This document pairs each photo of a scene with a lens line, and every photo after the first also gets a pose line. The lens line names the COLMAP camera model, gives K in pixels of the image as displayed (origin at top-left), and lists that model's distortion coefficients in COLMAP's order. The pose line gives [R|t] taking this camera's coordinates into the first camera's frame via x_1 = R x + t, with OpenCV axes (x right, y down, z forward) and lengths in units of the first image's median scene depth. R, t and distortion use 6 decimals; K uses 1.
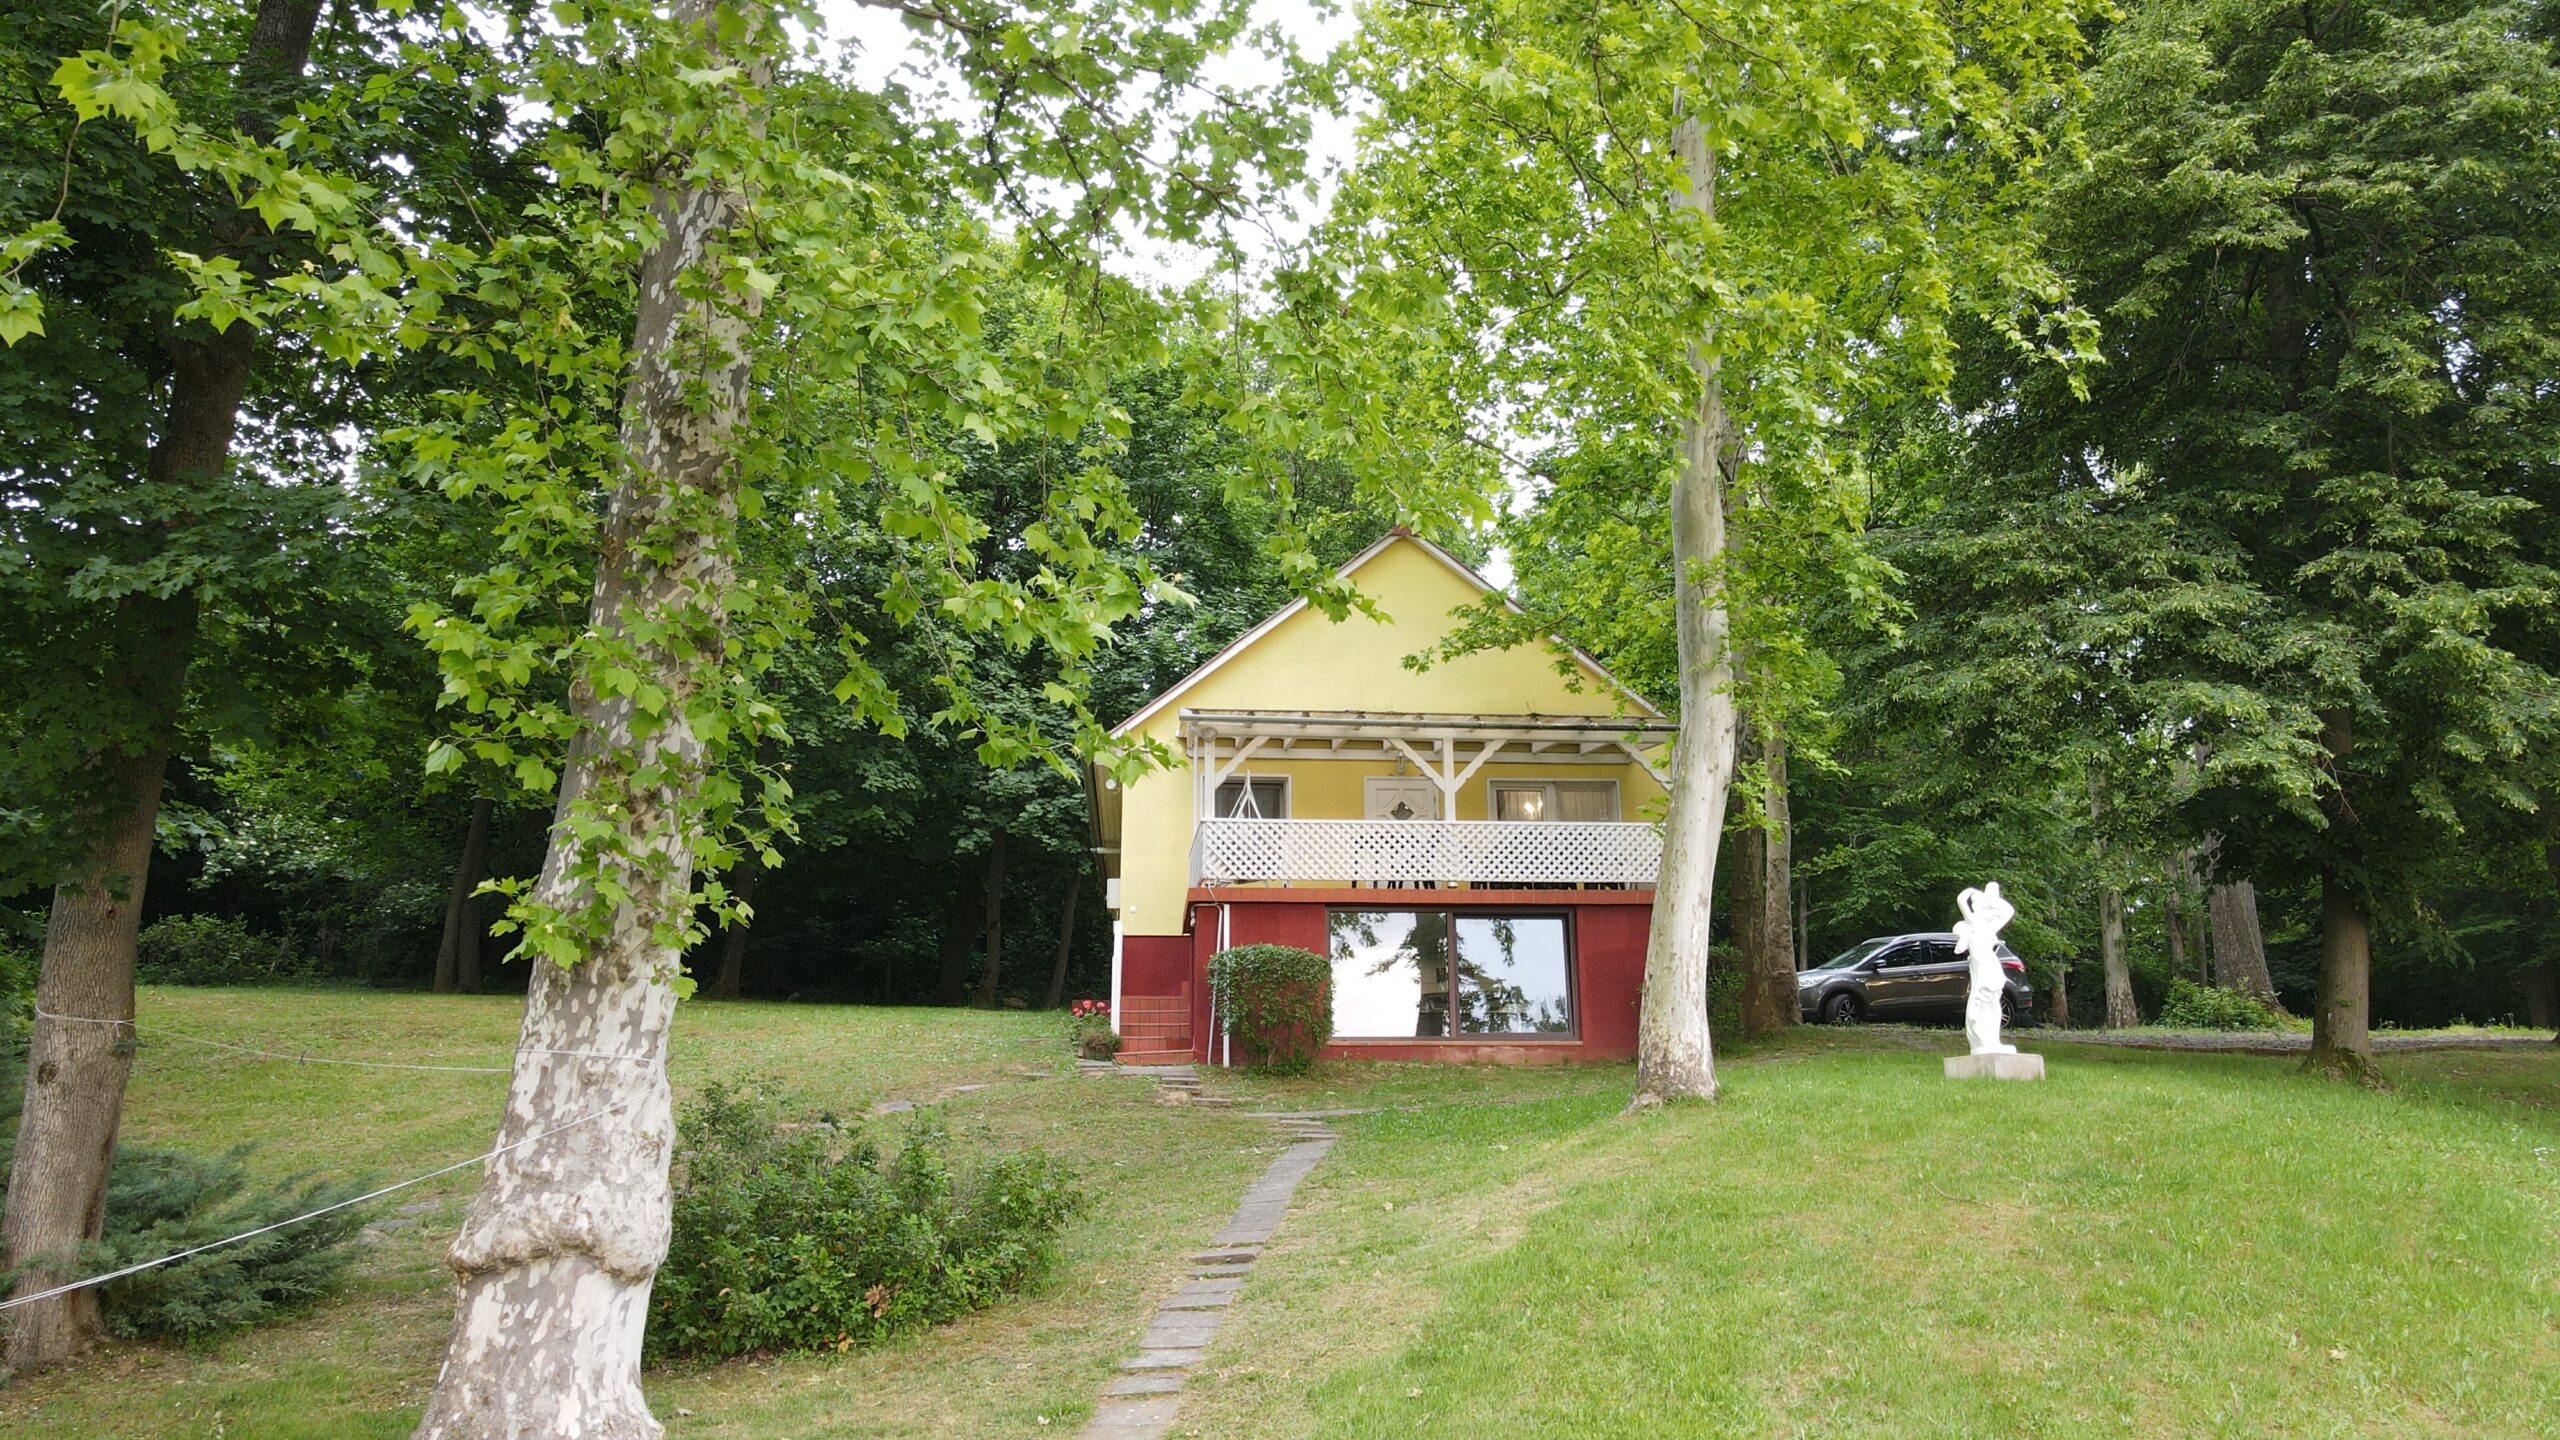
lens RADIAL K [[1890.1, 0, 1294.2], [0, 1890.1, 719.4], [0, 0, 1]] dist [0.011843, 0.007779]
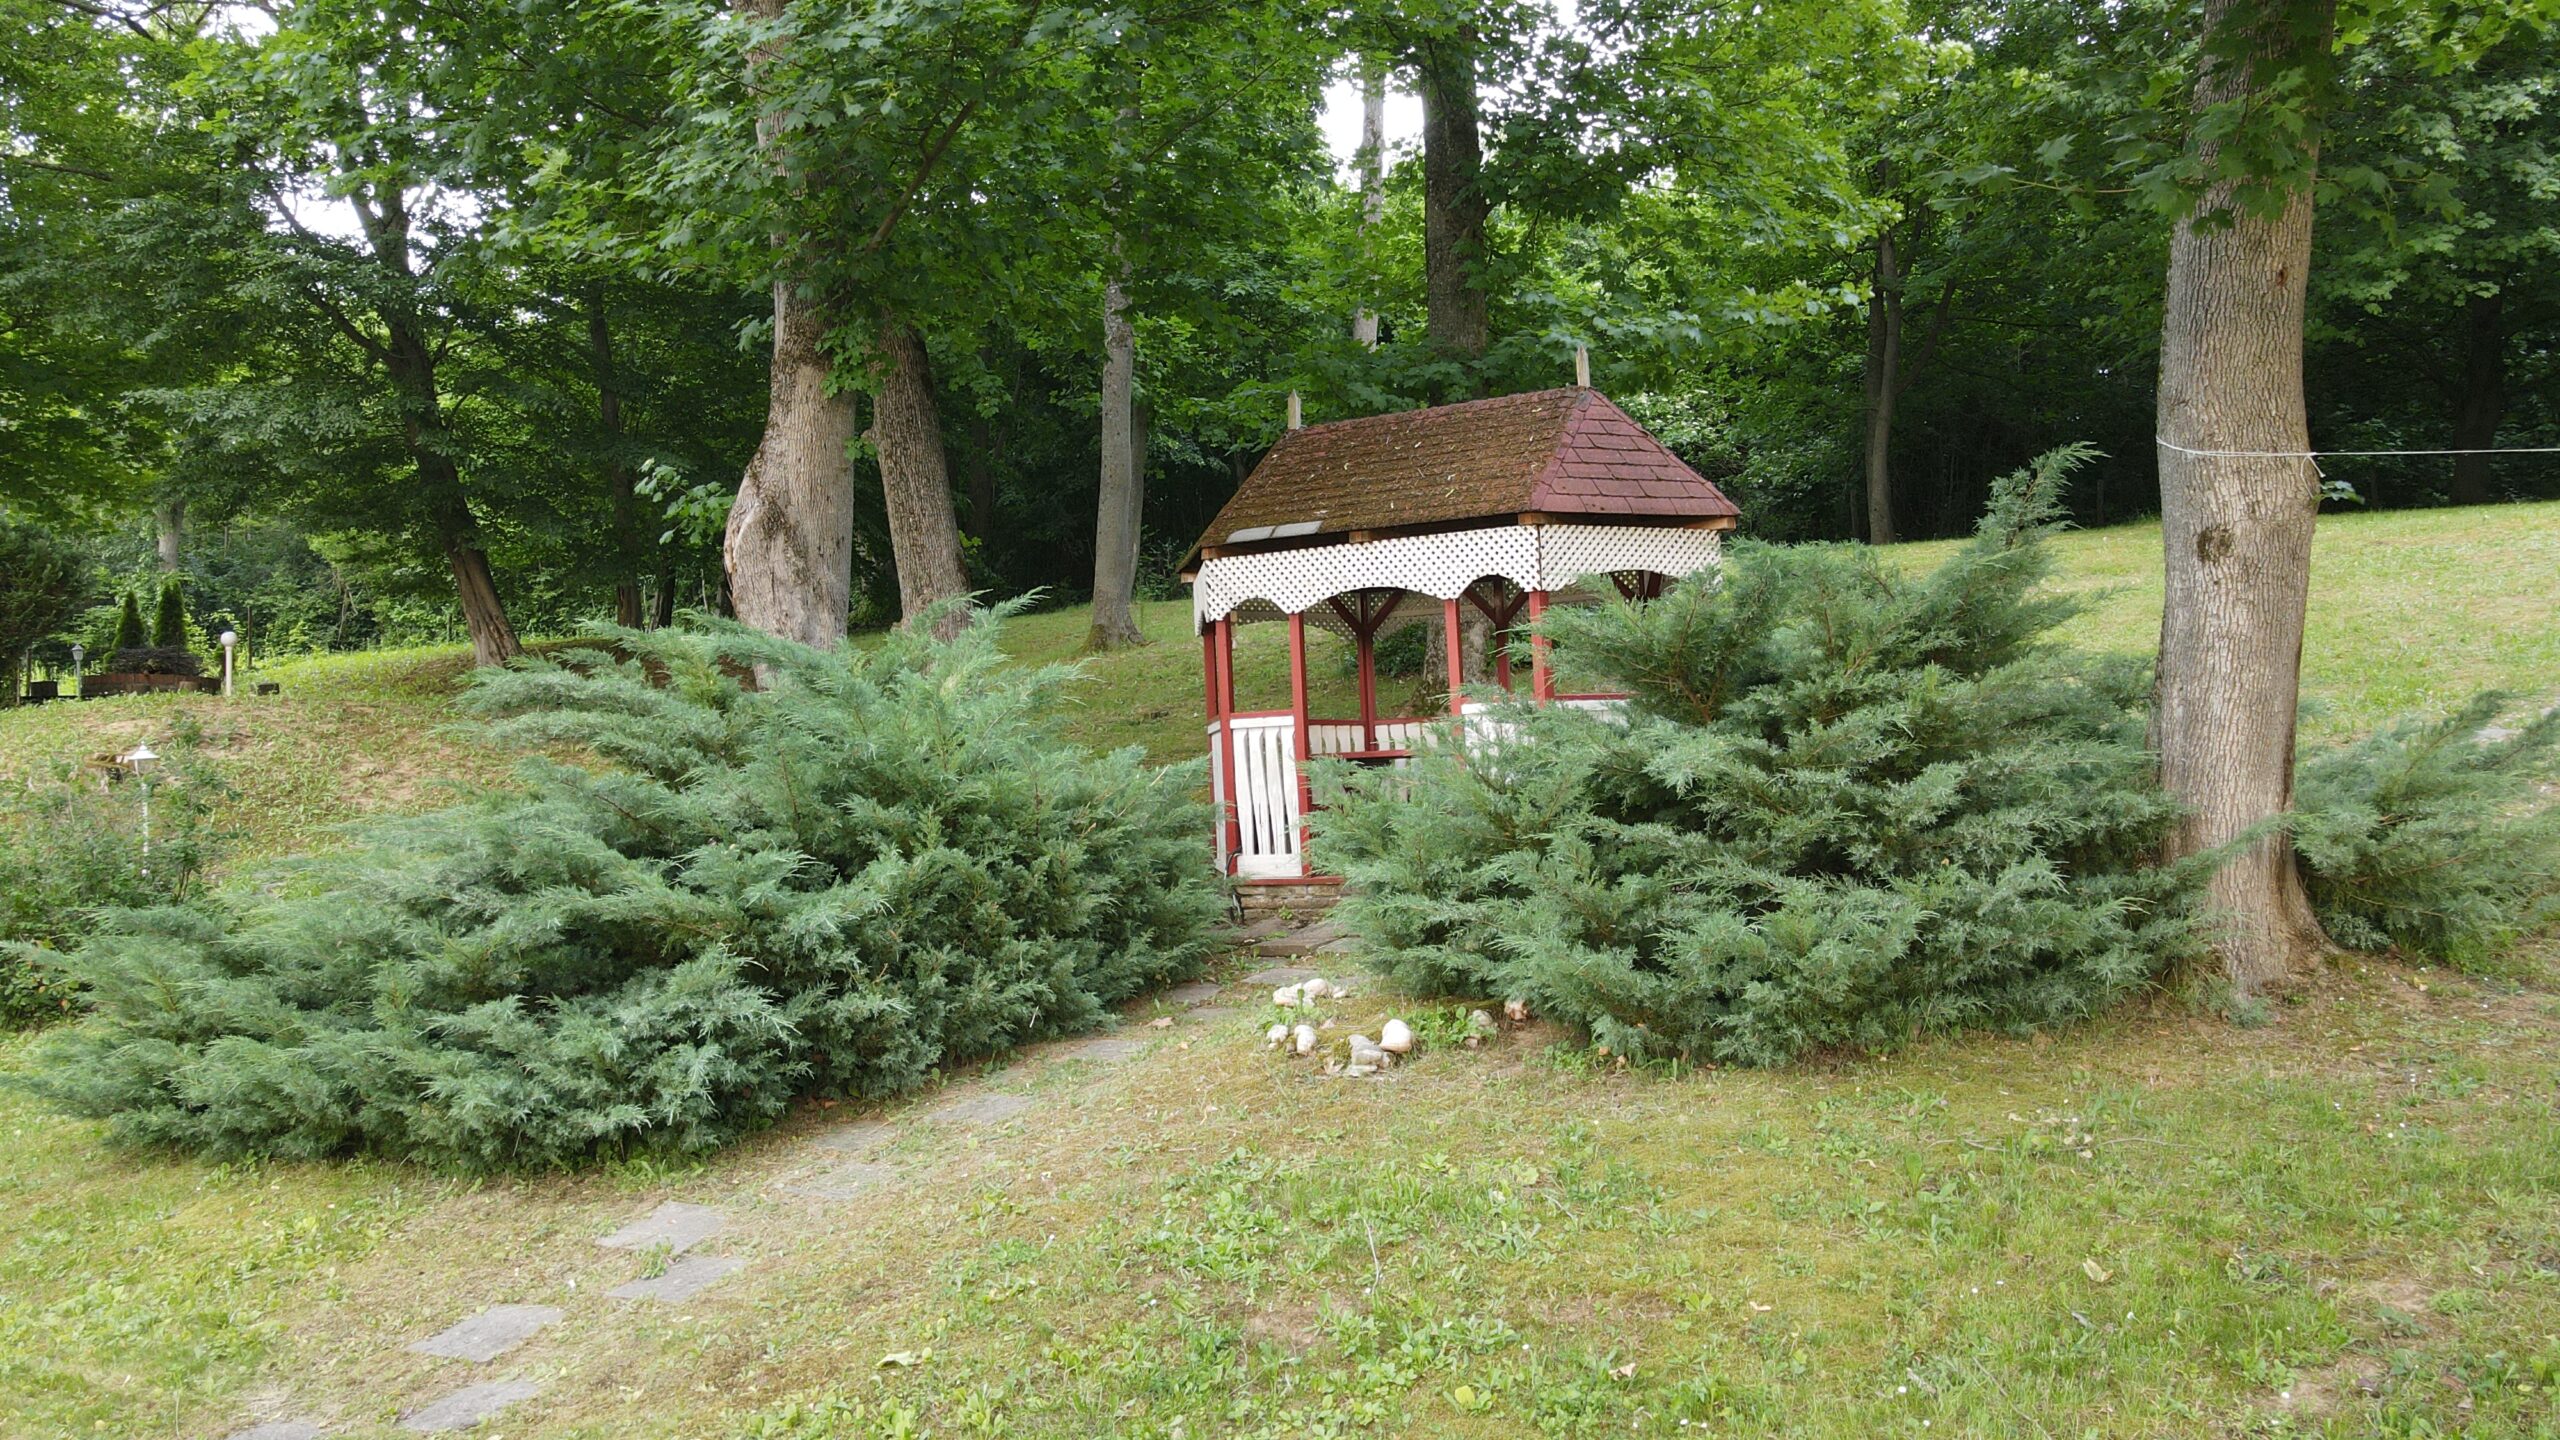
lens RADIAL K [[1890.1, 0, 1280.2], [0, 1890.1, 719.2], [0, 0, 1]] dist [0.011843, 0.007779]
pose [[0.819593, -0.042229, -0.571388, -0.551870], [0.163422, 0.973082, 0.162495, 0.090179], [0.549145, -0.226557, 0.804432, 0.315142]]
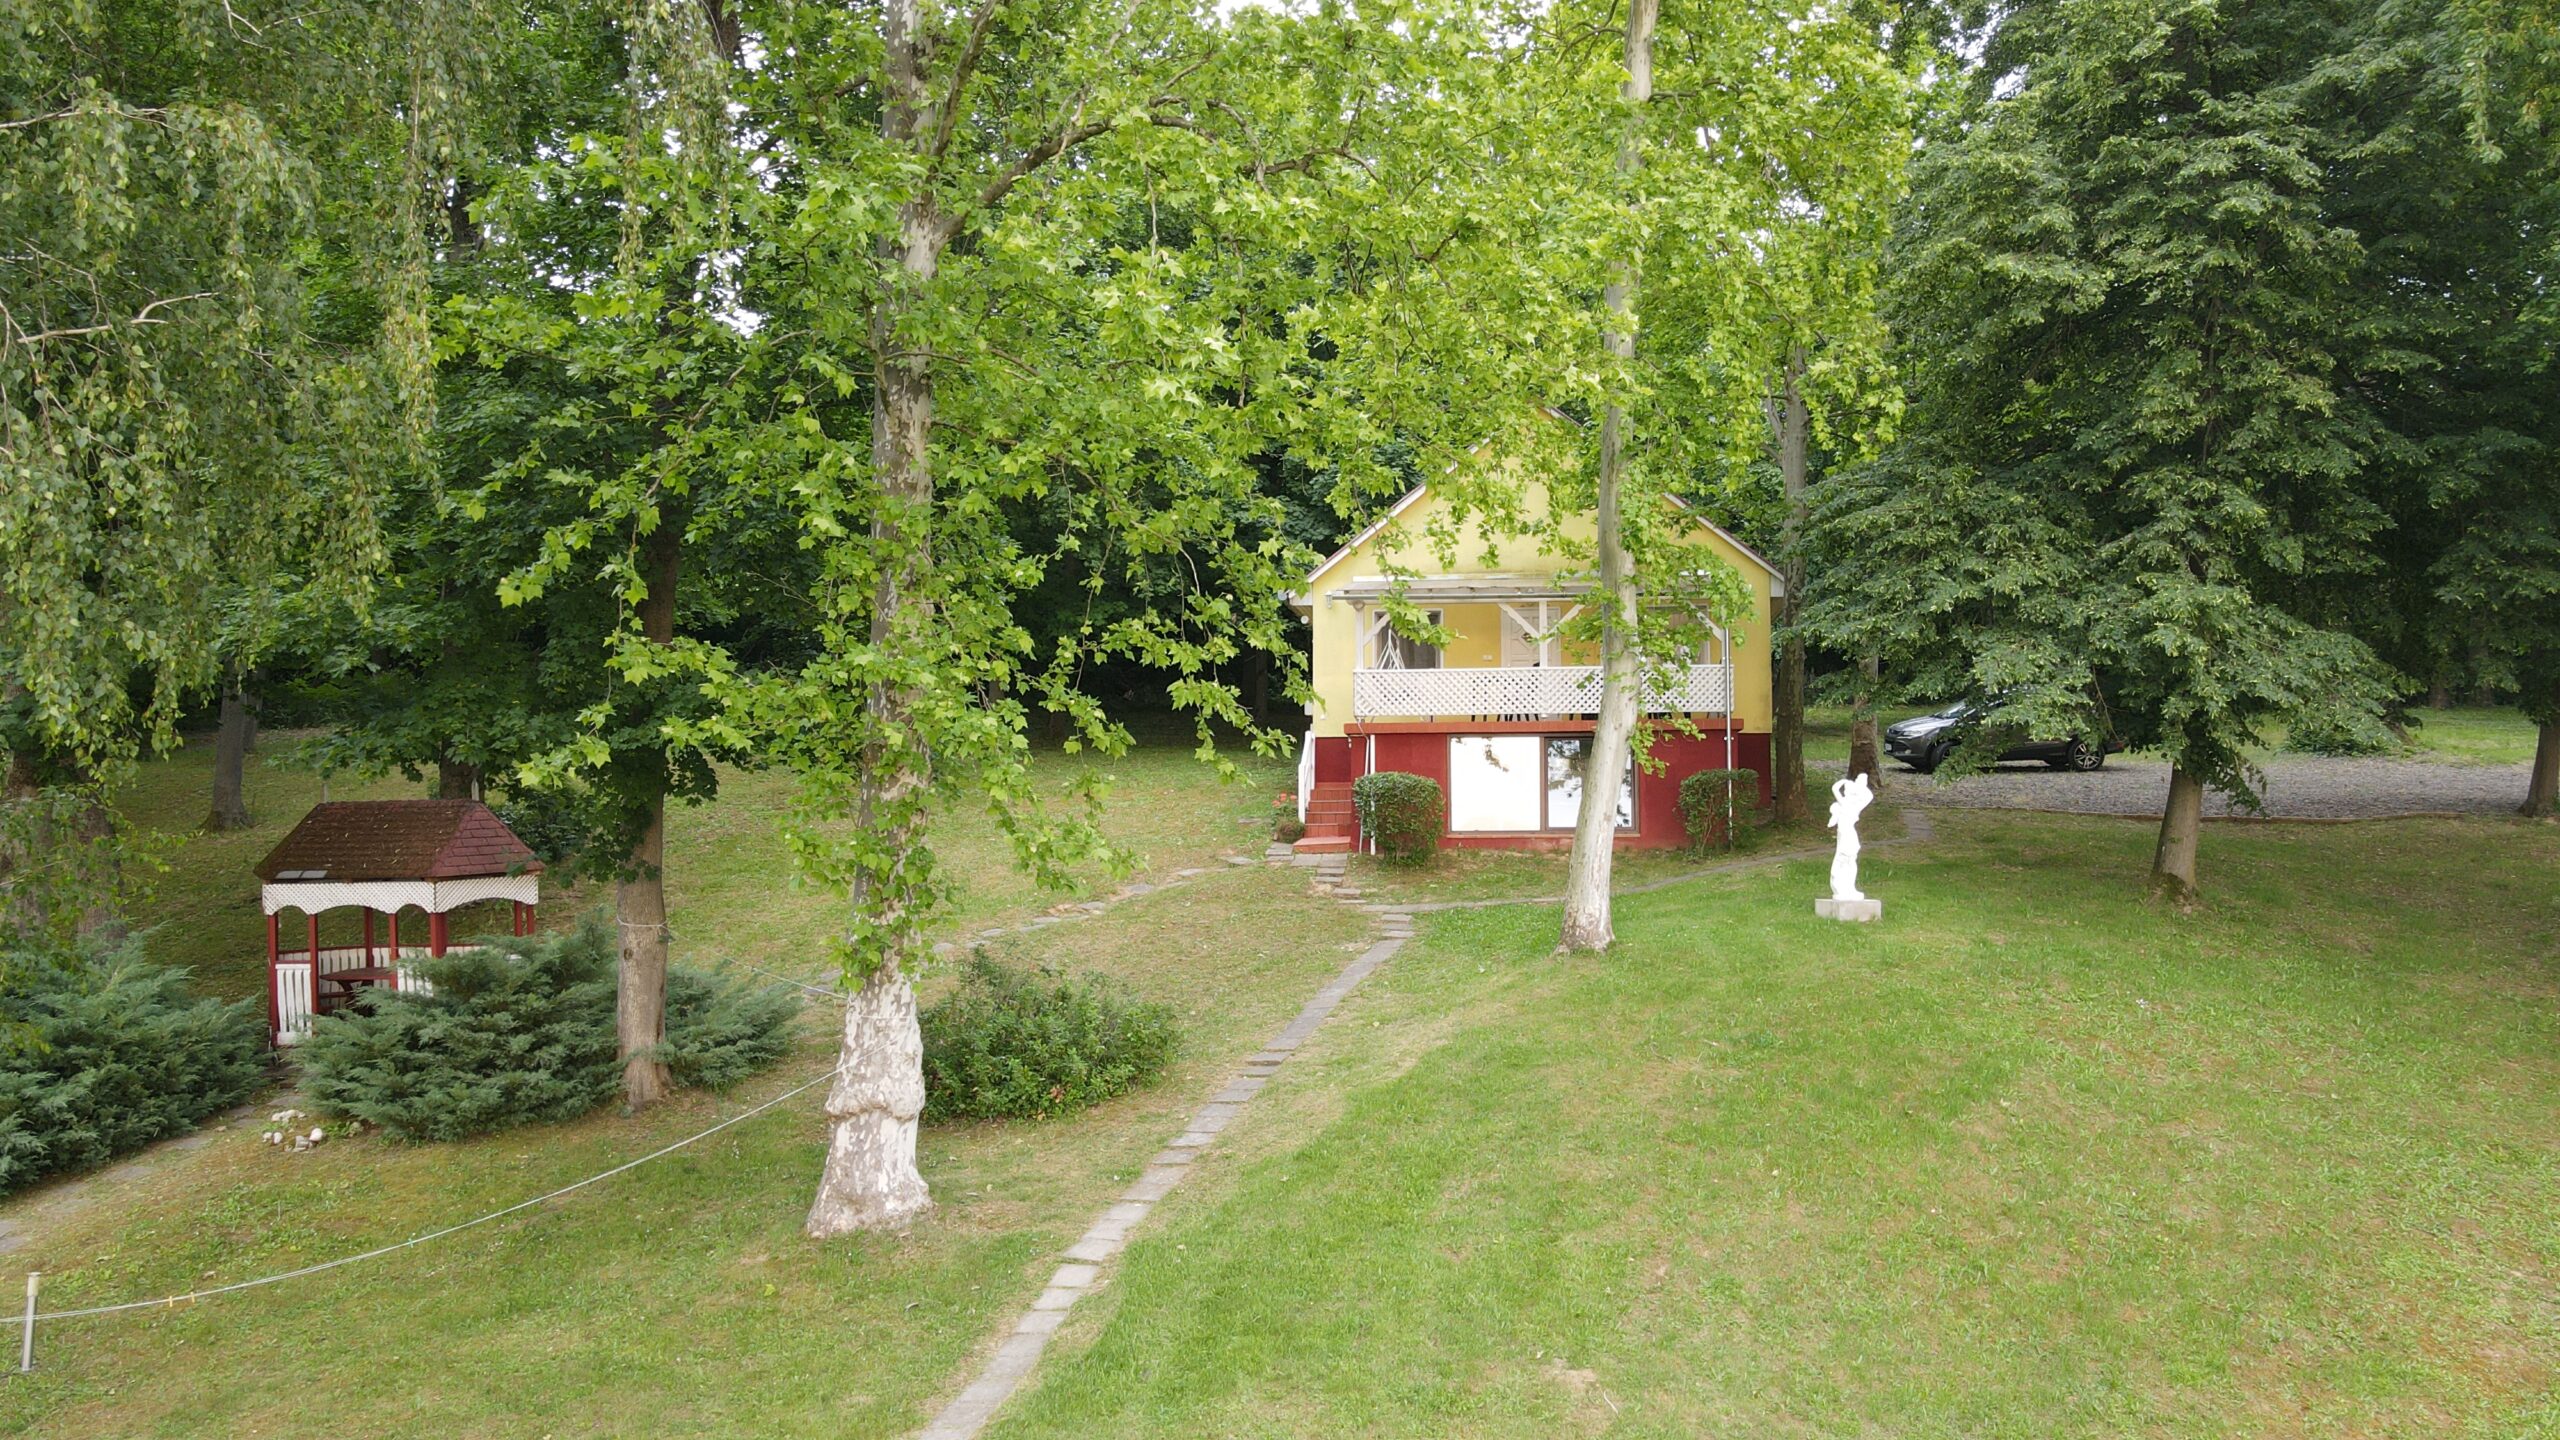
lens RADIAL K [[1890.1, 0, 1285.0], [0, 1890.1, 727.8], [0, 0, 1]] dist [0.011843, 0.007779]
pose [[0.978848, -0.008434, -0.204414, 0.345398], [0.053709, 0.974698, 0.216976, -0.392107], [0.197412, -0.223365, 0.954535, -0.577630]]
